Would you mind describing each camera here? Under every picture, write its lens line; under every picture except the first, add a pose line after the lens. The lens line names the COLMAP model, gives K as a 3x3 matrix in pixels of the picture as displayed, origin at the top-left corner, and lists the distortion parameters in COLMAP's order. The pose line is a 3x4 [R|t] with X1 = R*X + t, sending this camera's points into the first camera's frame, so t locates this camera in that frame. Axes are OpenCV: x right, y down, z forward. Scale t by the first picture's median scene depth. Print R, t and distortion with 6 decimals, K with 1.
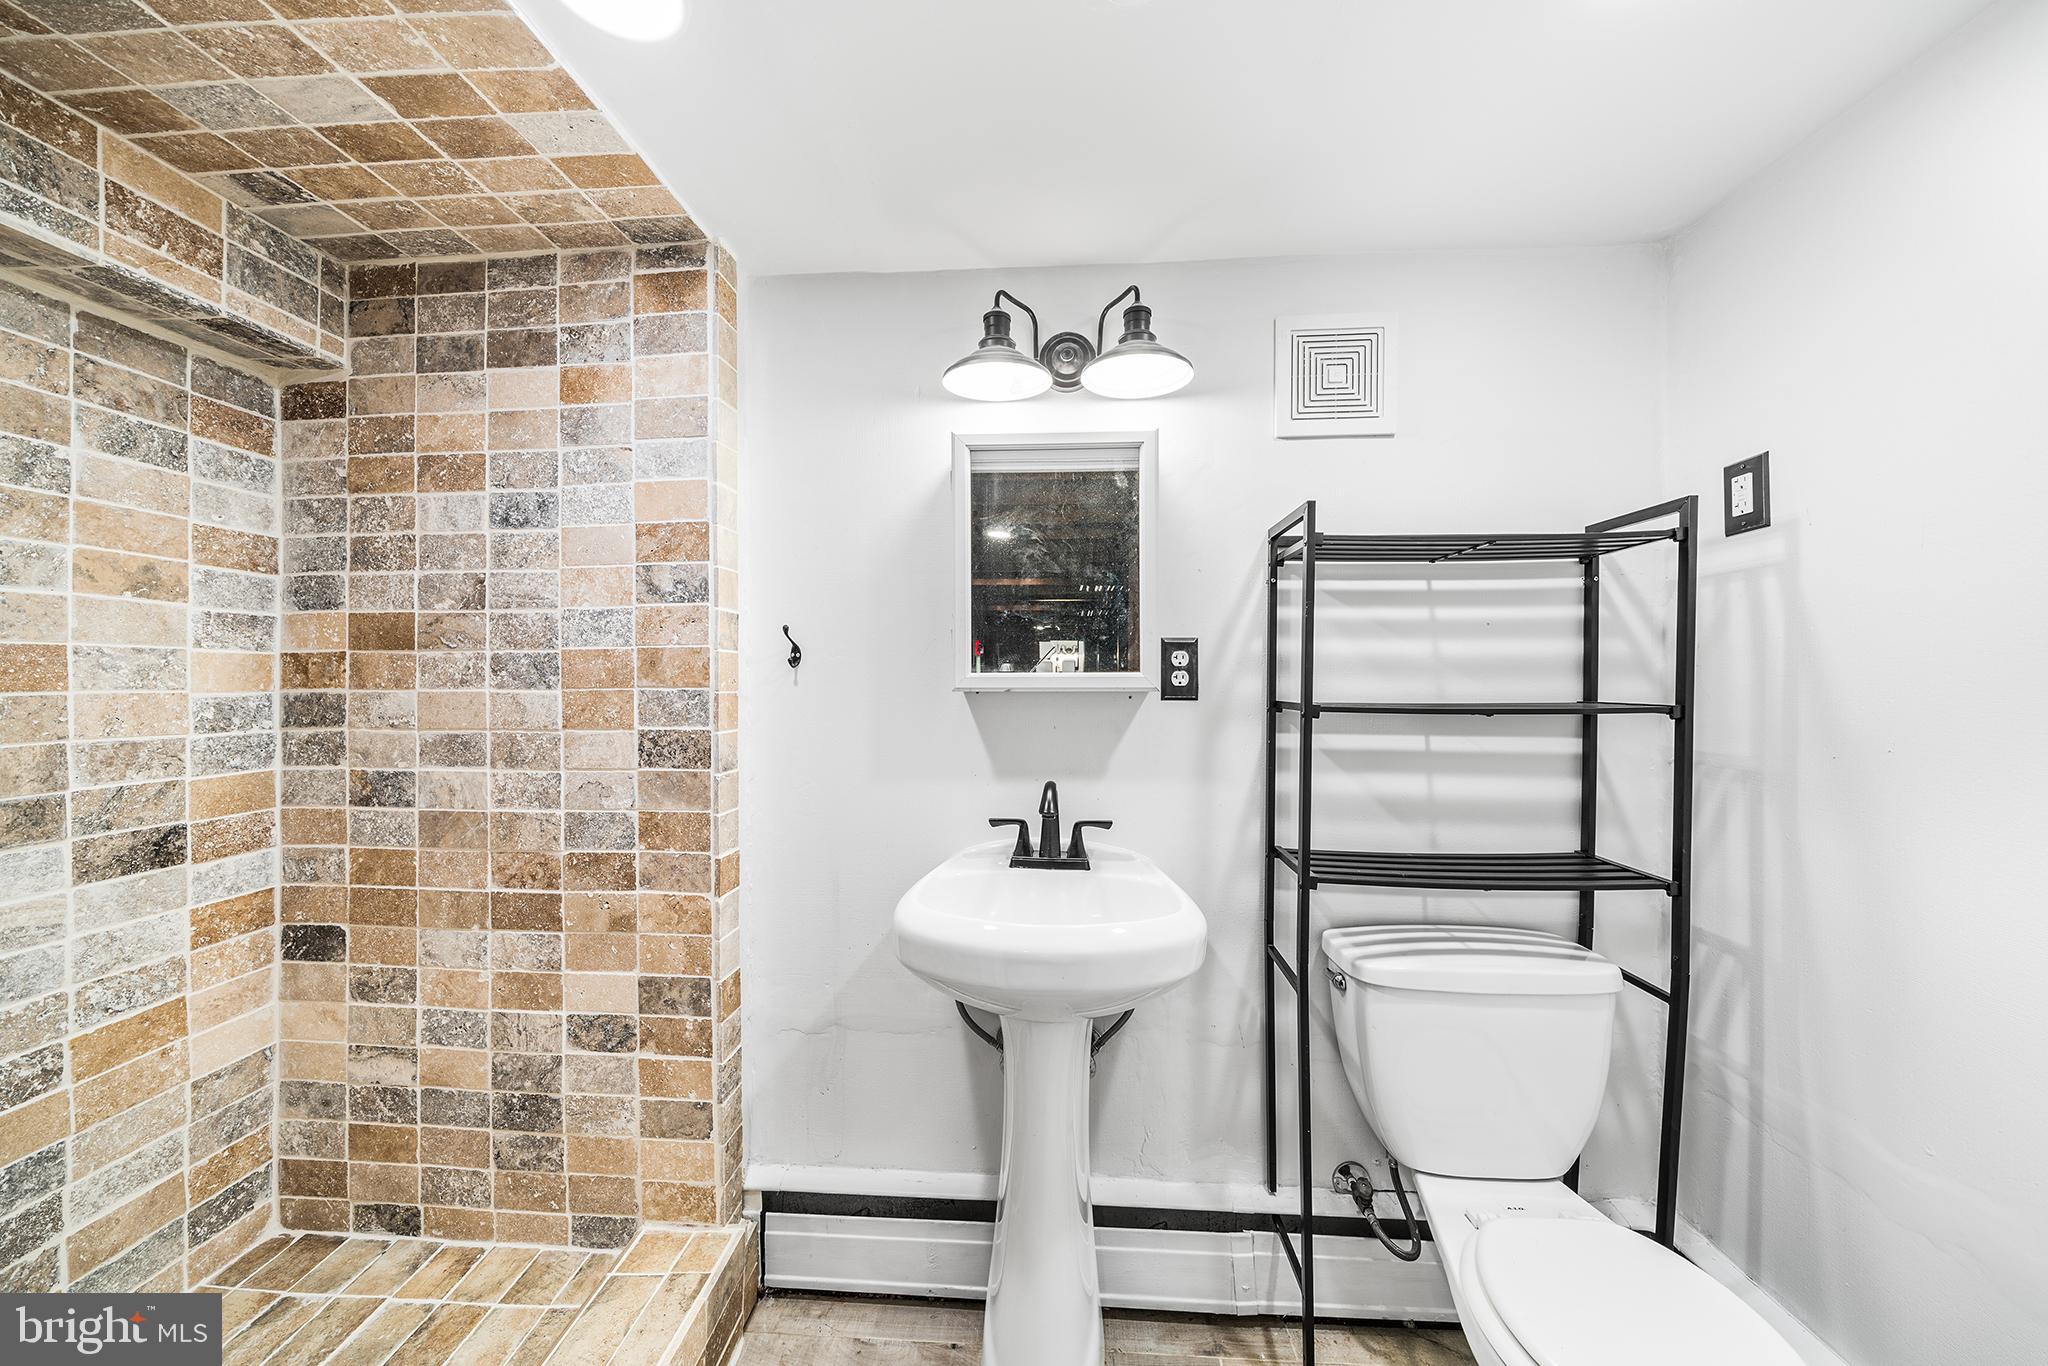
lens RADIAL K [[703.5, 0, 1016.1], [0, 703.5, 682.2], [0, 0, 1]] dist [-0.000258, 0.000017]
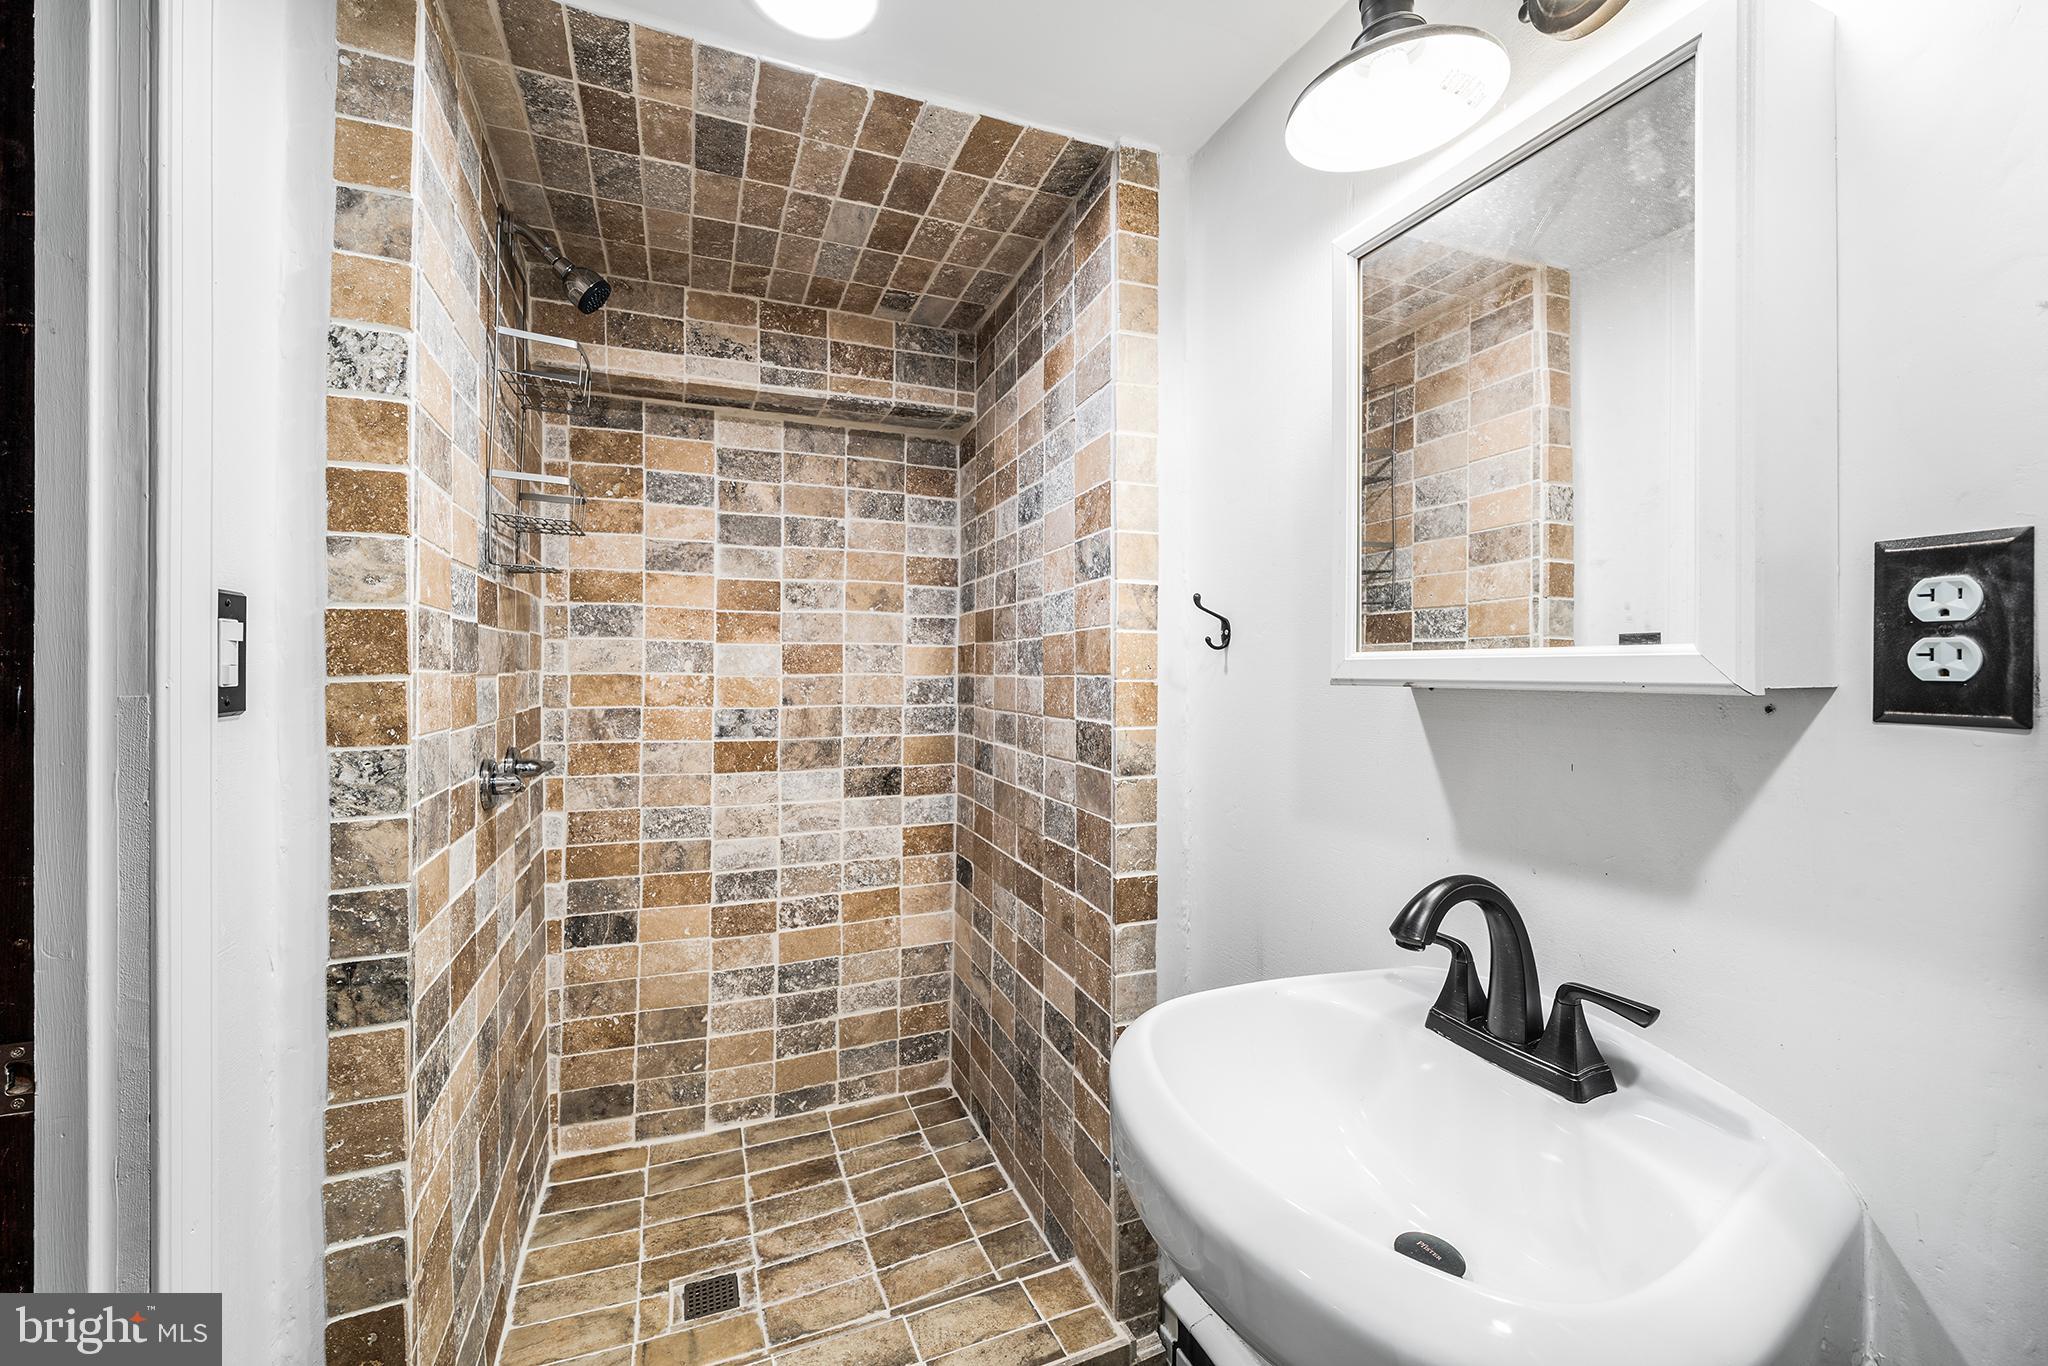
lens RADIAL K [[814.3, 0, 1023.5], [0, 814.3, 669.8], [0, 0, 1]] dist [-0.000073, -0.002149]
pose [[0.445876, 0.002302, -0.895092, 0.405815], [-0.004422, 0.999990, 0.000369, 0.001811], [0.895084, 0.003793, 0.445882, 0.476135]]
